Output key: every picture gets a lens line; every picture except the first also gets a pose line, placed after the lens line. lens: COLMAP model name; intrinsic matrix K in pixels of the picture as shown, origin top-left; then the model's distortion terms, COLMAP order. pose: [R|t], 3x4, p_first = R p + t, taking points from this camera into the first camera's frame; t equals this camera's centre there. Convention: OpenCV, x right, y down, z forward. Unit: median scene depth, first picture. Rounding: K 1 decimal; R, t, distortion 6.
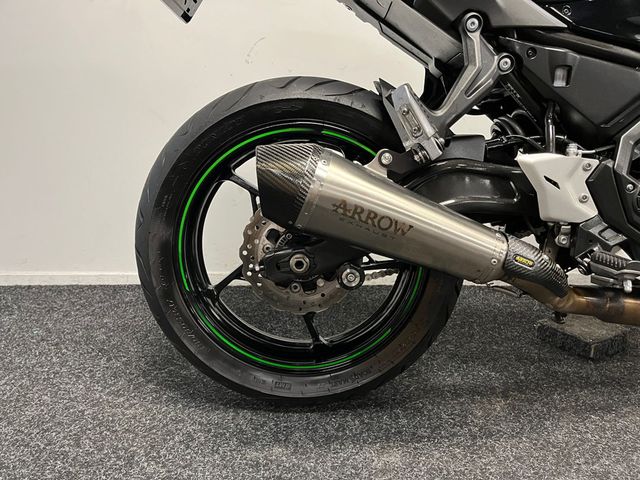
lens RADIAL K [[484.1, 0, 320.1], [0, 484.1, 242.1], [0, 0, 1]] dist [0.082408, -0.113135]
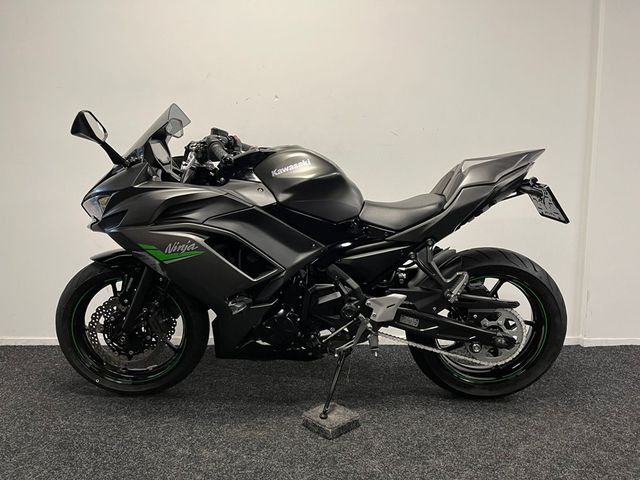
lens RADIAL K [[484.1, 0, 318.3], [0, 484.1, 238.7], [0, 0, 1]] dist [0.082408, -0.113135]
pose [[0.999908, 0.003365, 0.013145, 0.694832], [-0.001221, 0.987144, -0.159832, -0.004575], [-0.013514, 0.159801, 0.987057, -1.200364]]
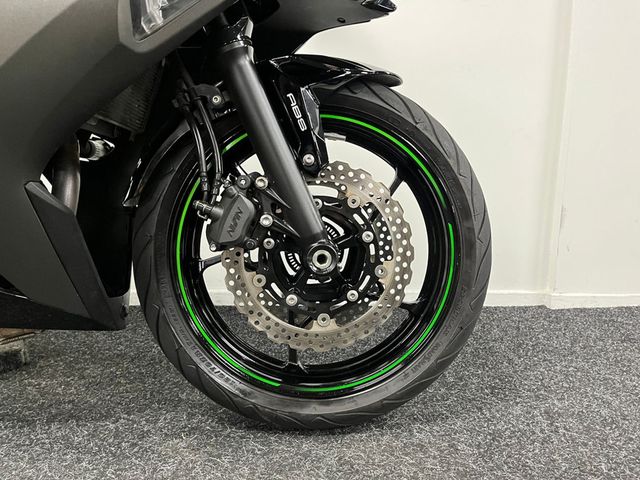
lens RADIAL K [[484.1, 0, 327.8], [0, 484.1, 242.8], [0, 0, 1]] dist [0.082408, -0.113135]
pose [[0.999585, 0.007049, 0.027937, 1.520396], [-0.004605, 0.996233, -0.086592, 0.085134], [-0.028442, 0.086427, 0.995852, 0.145308]]
